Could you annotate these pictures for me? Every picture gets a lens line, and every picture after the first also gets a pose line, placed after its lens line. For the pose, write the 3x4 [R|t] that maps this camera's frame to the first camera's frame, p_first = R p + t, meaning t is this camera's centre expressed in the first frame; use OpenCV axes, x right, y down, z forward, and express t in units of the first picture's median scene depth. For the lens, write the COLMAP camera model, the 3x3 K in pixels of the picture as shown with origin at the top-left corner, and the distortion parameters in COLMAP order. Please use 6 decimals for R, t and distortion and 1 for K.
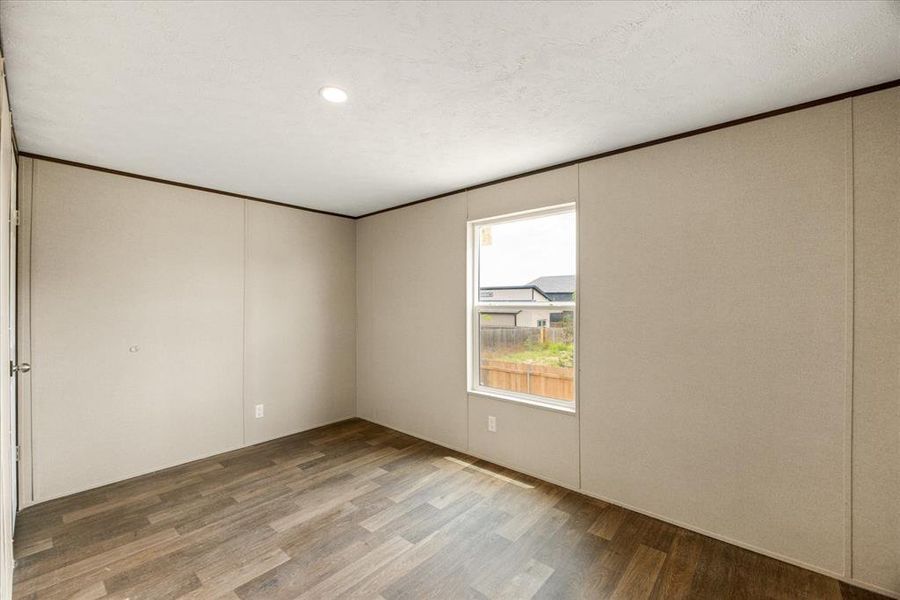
lens RADIAL K [[371.3, 0, 454.1], [0, 371.3, 304.7], [0, 0, 1]] dist [-0.002758, 0.000238]
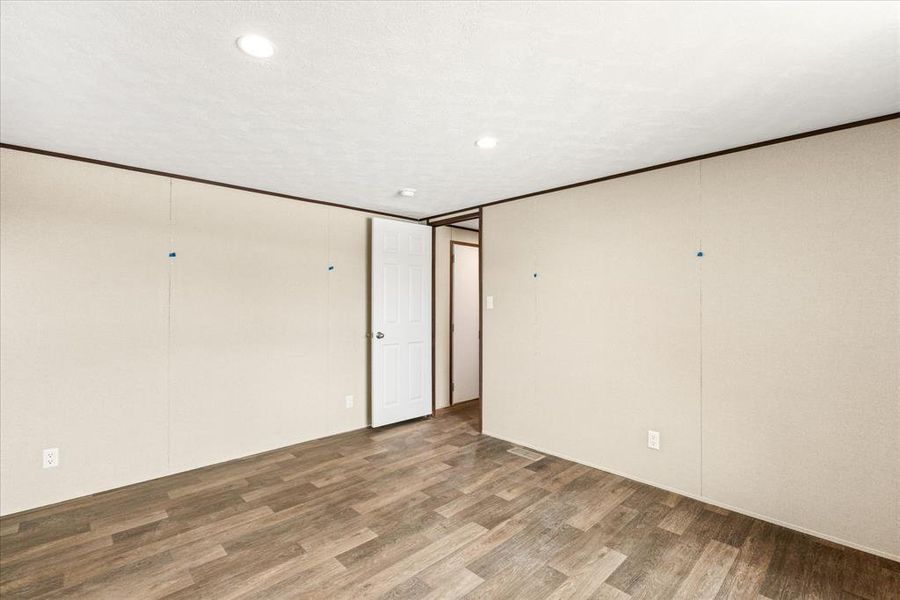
lens RADIAL K [[398.4, 0, 451.7], [0, 398.4, 304.9], [0, 0, 1]] dist [-0.015161, 0.001300]
pose [[0.995966, -0.000225, -0.089726, -0.098590], [0.000169, 1.000000, -0.000632, 0.002051], [0.089726, 0.000614, 0.995966, -0.125786]]
